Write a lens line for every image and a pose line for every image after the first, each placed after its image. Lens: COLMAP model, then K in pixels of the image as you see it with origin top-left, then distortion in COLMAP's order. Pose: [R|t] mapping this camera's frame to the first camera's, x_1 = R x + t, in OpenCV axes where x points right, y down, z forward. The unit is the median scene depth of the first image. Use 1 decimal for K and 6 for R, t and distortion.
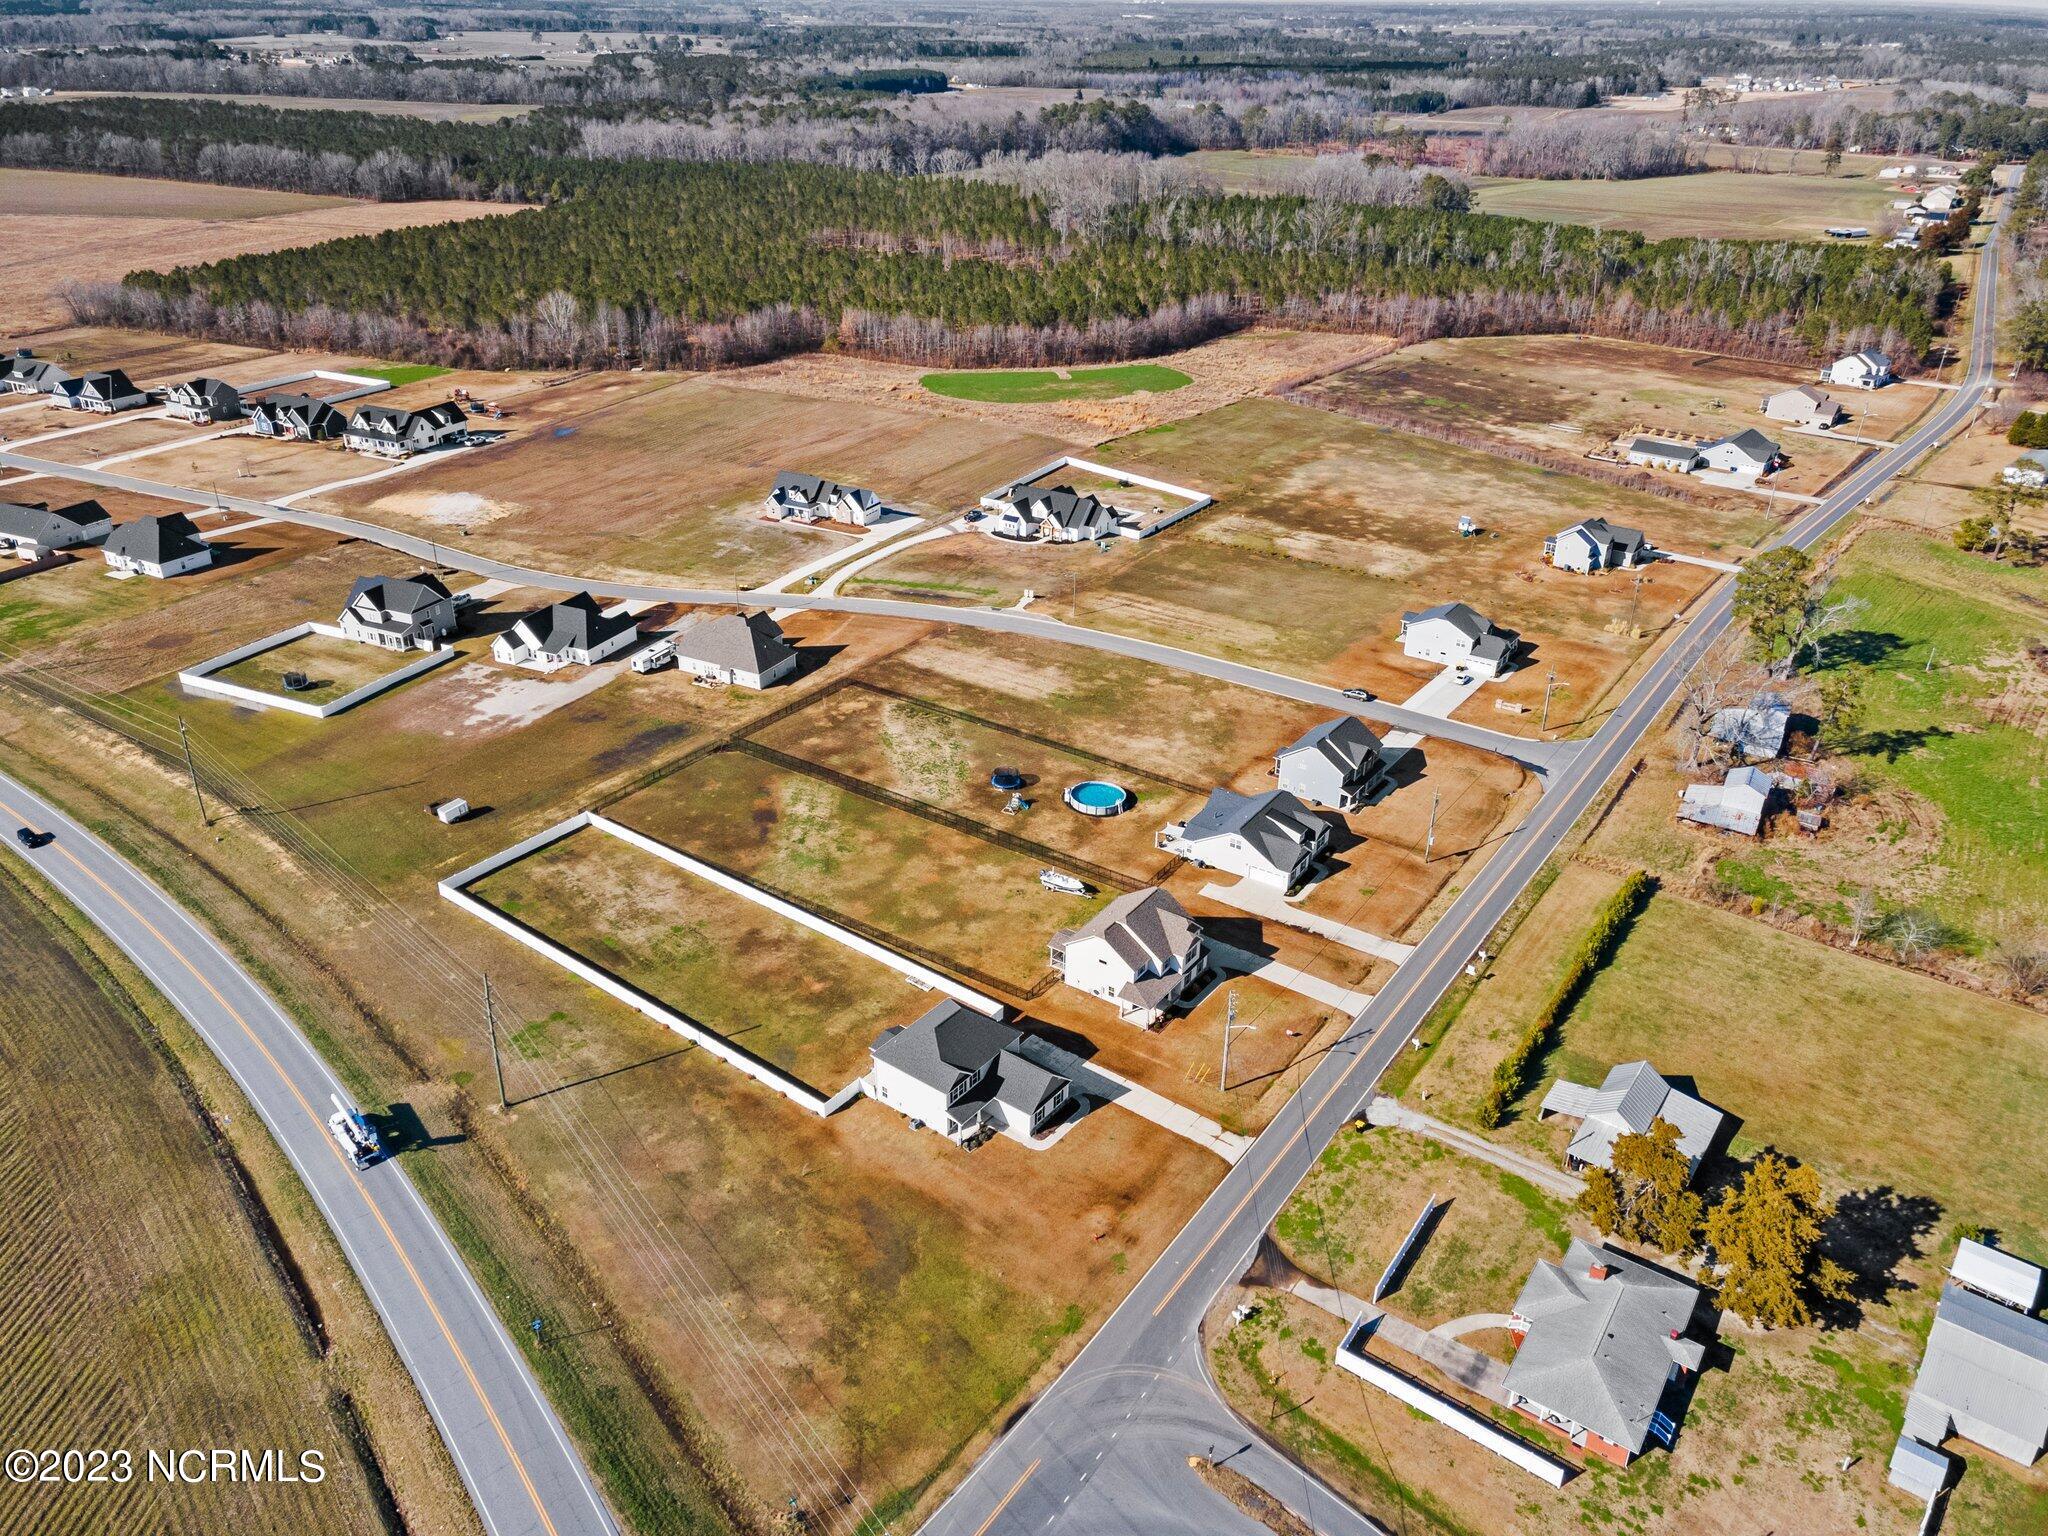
lens RADIAL K [[1477.5, 0, 1024.0], [0, 1477.5, 768.0], [0, 0, 1]] dist [0.038987, 0.009059]
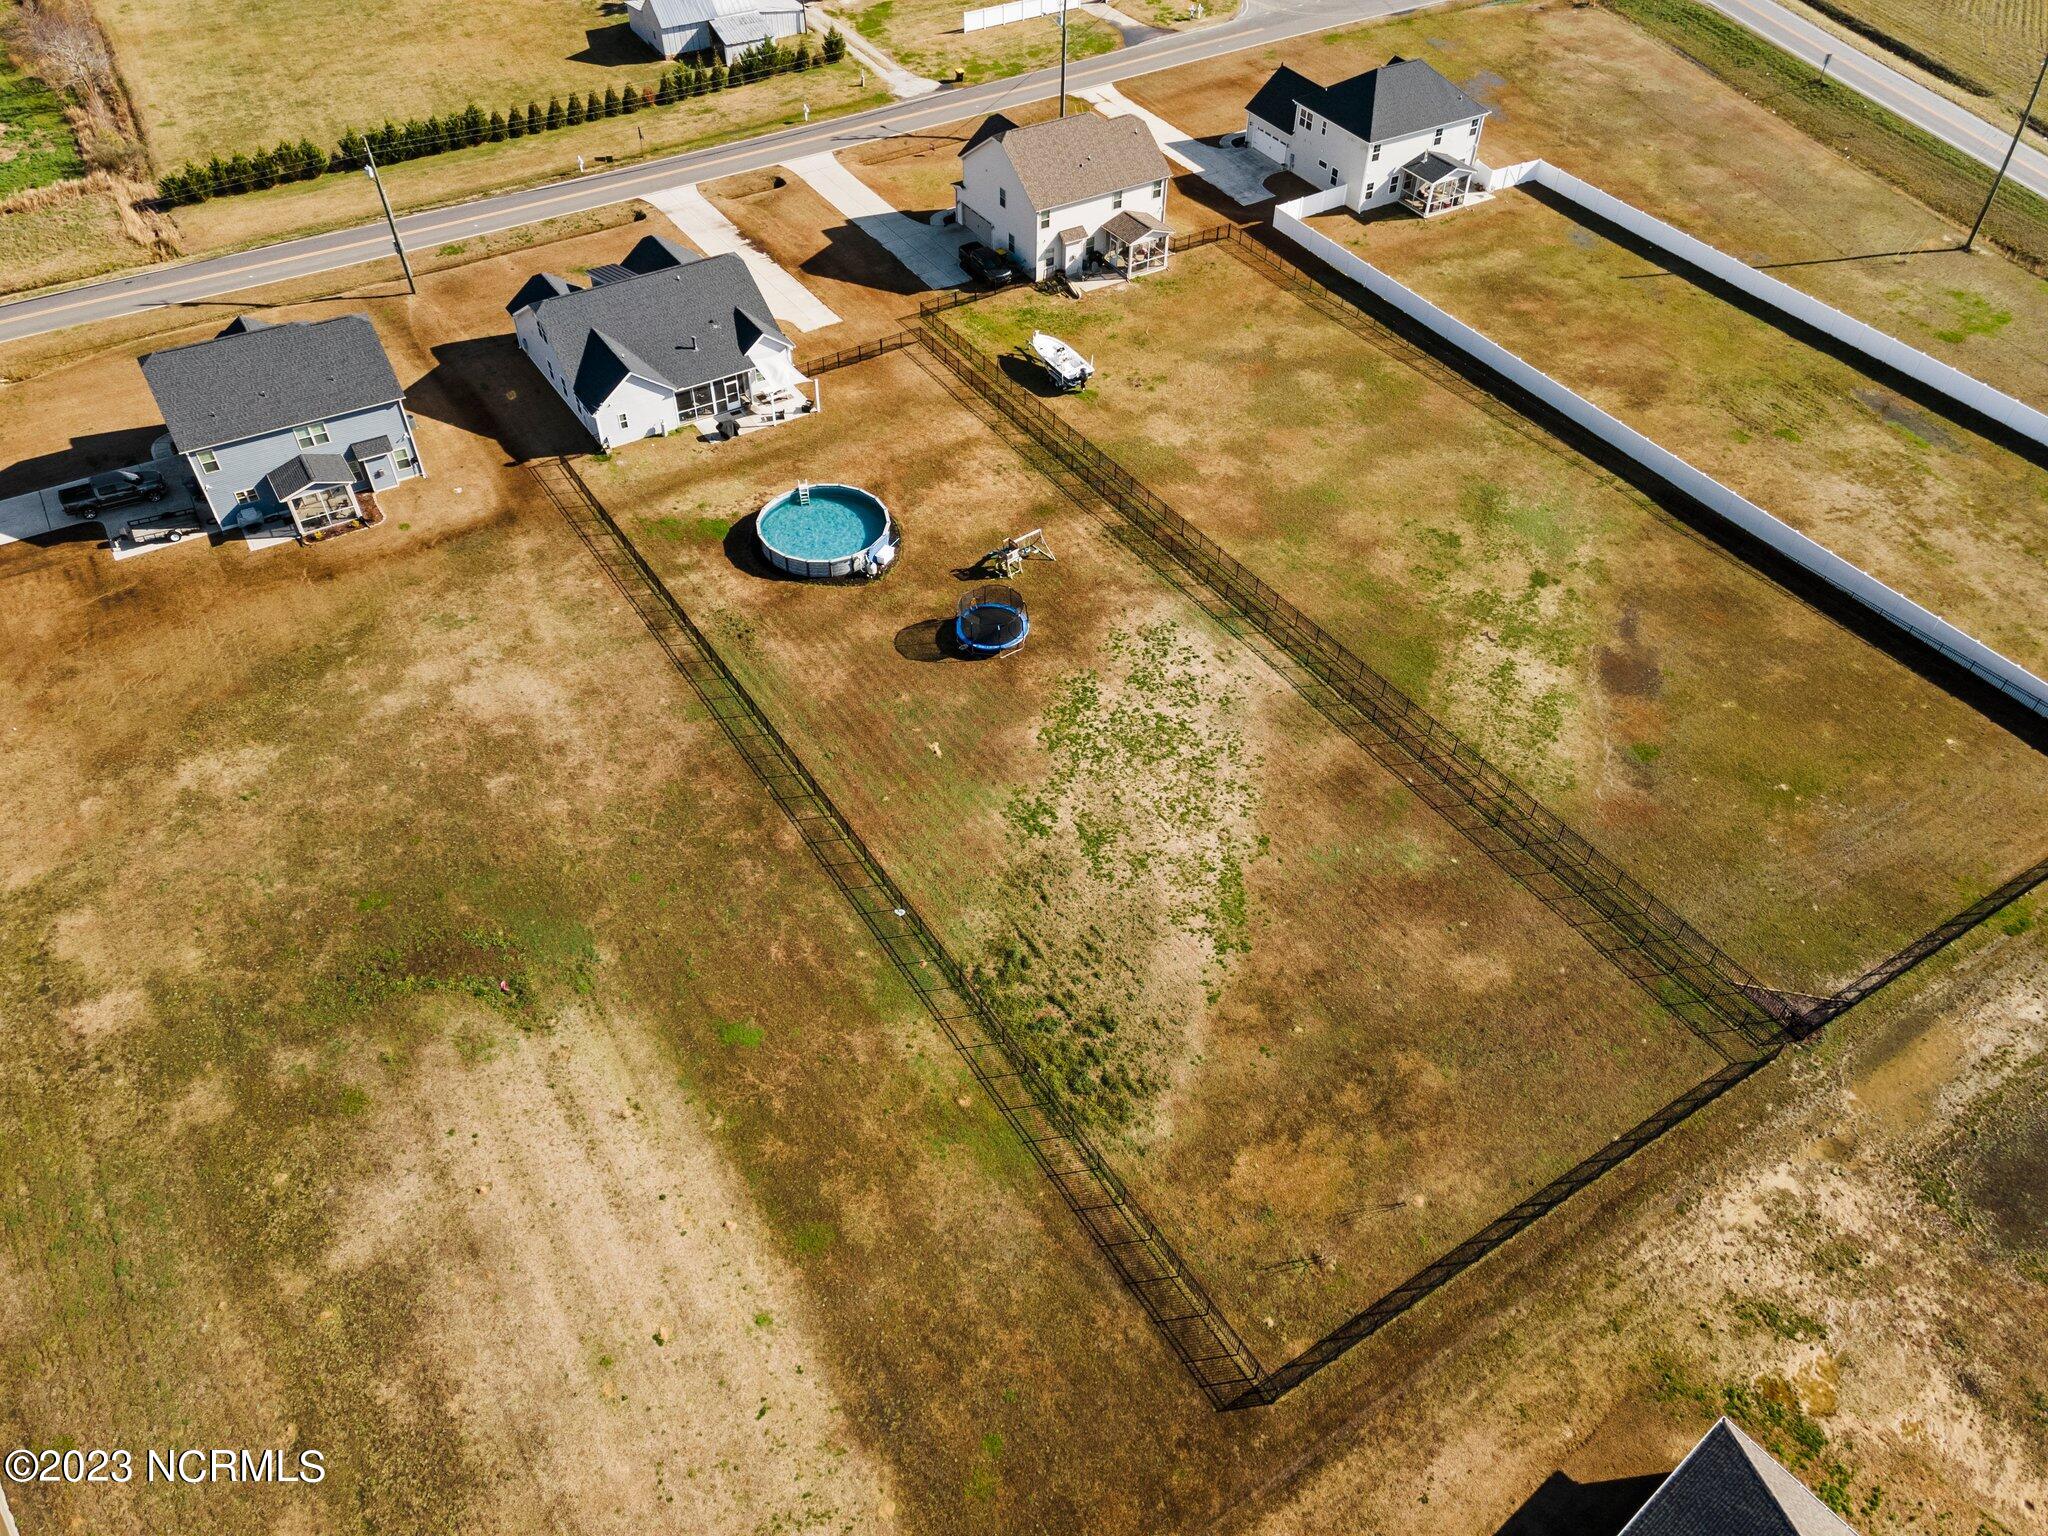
lens RADIAL K [[1477.5, 0, 1024.0], [0, 1477.5, 768.0], [0, 0, 1]] dist [0.038987, 0.009059]
pose [[-0.918131, -0.294804, 0.264815, -0.112971], [0.161446, 0.332013, 0.929356, -0.286363], [-0.361900, 0.896024, -0.257236, 0.959090]]
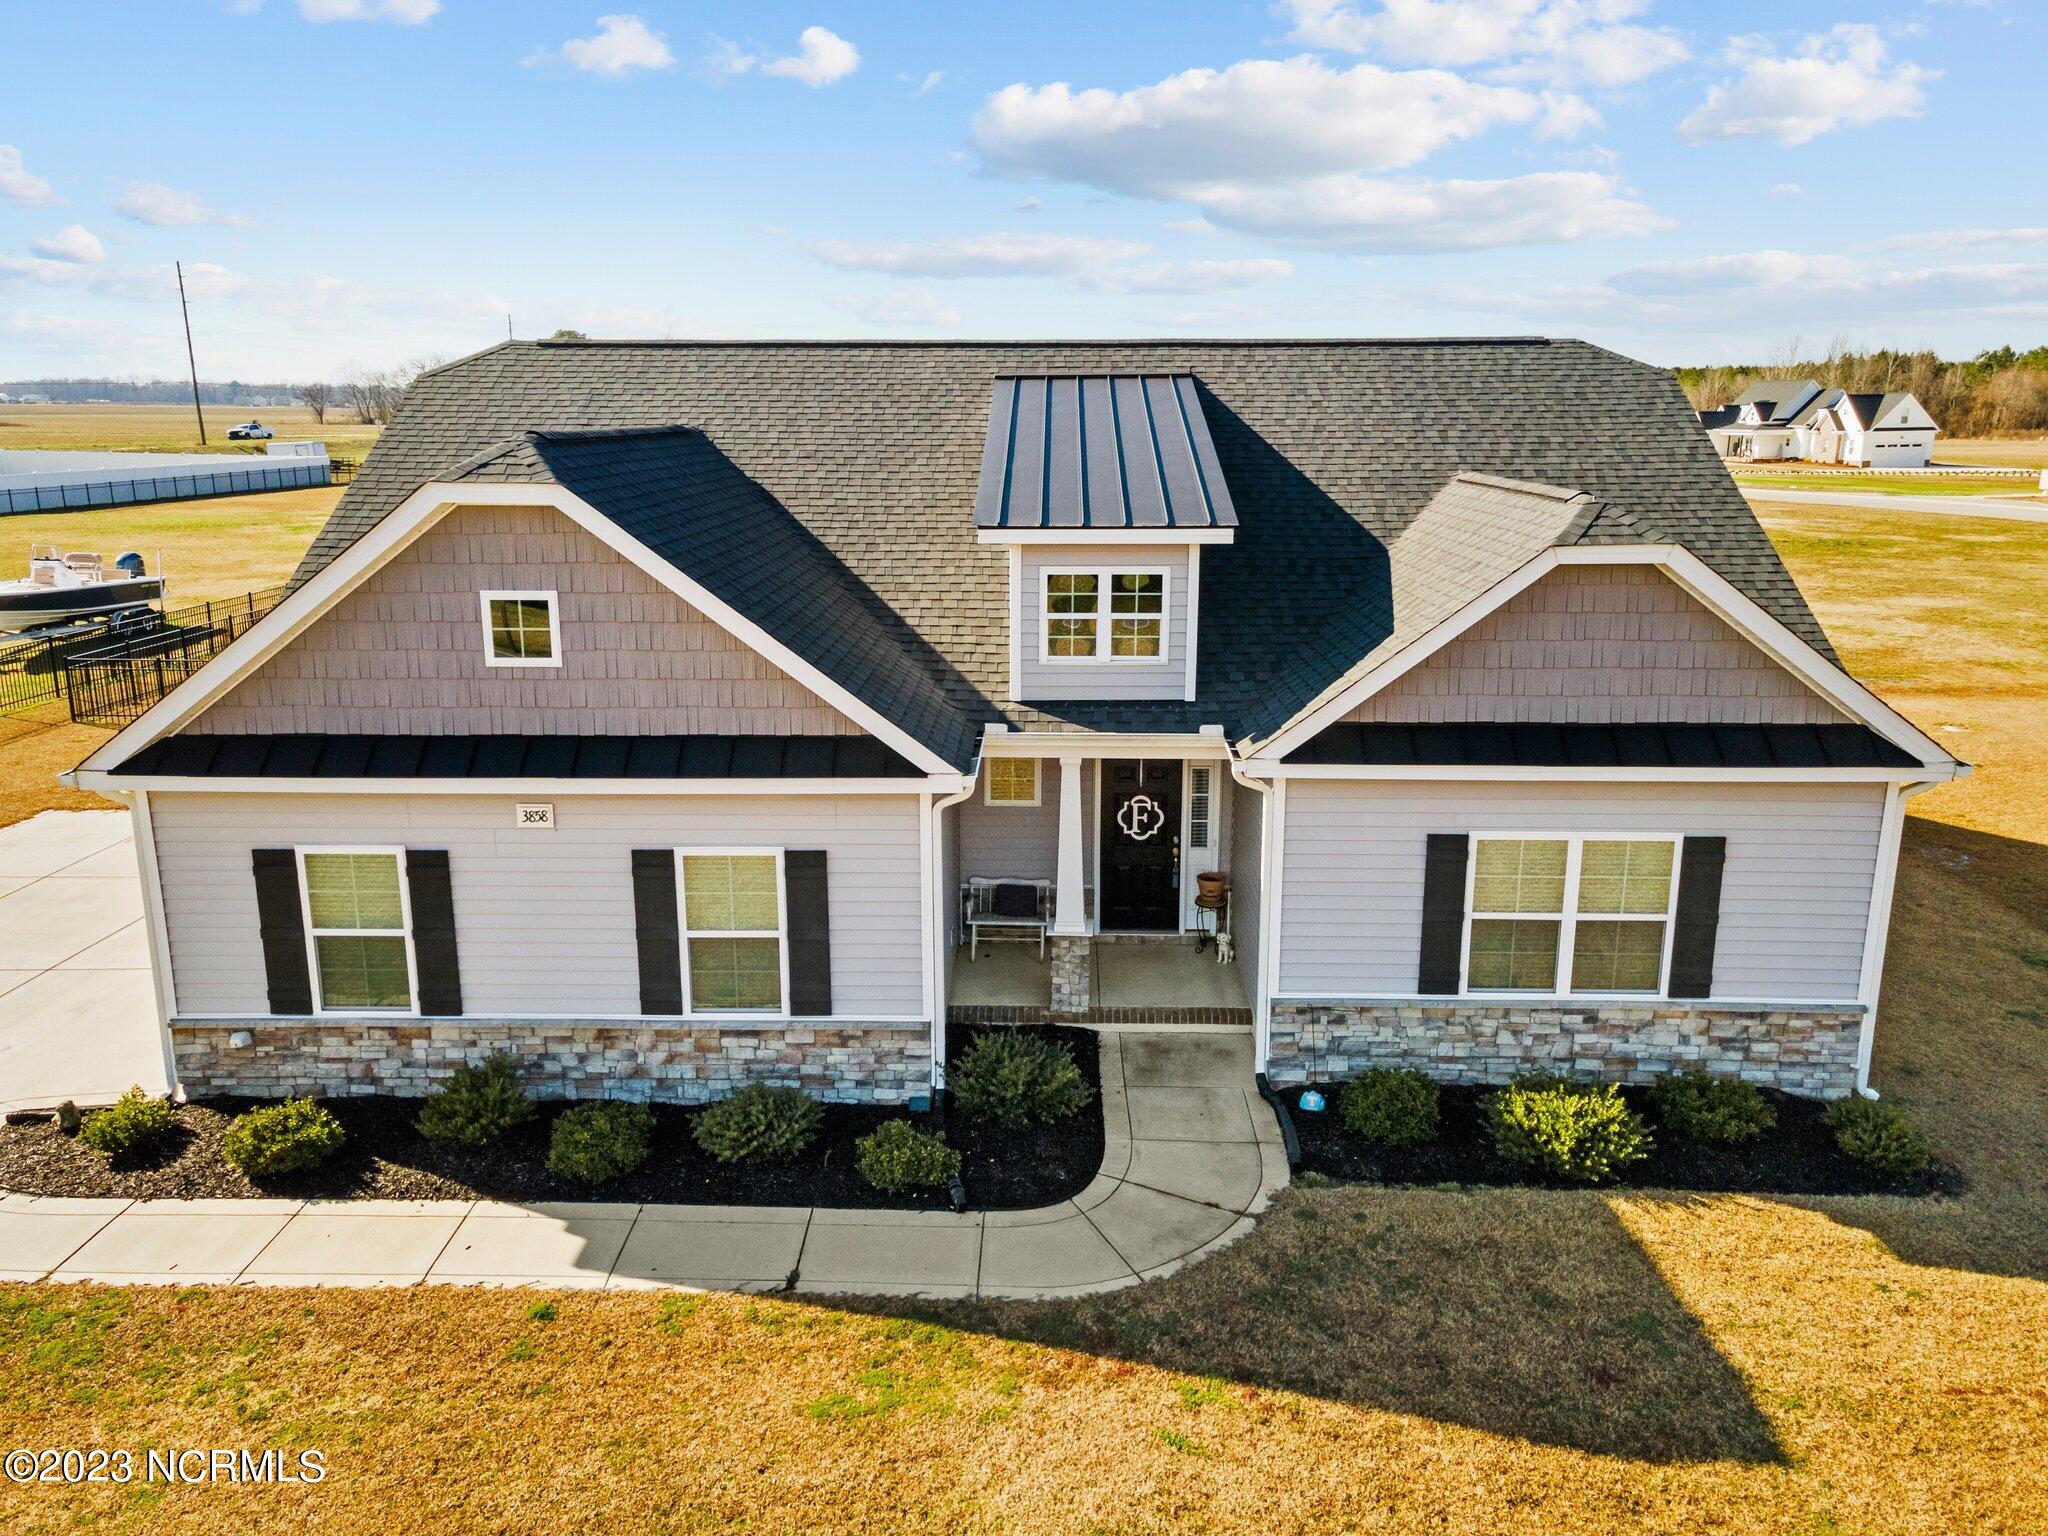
lens RADIAL K [[1502.1, 0, 994.4], [0, 1502.1, 765.7], [0, 0, 1]] dist [0.027059, 0.001772]
pose [[0.529319, 0.181572, -0.828766, 0.188277], [-0.377357, 0.925276, -0.038295, 0.044051], [0.759883, 0.333011, 0.558284, 0.741820]]
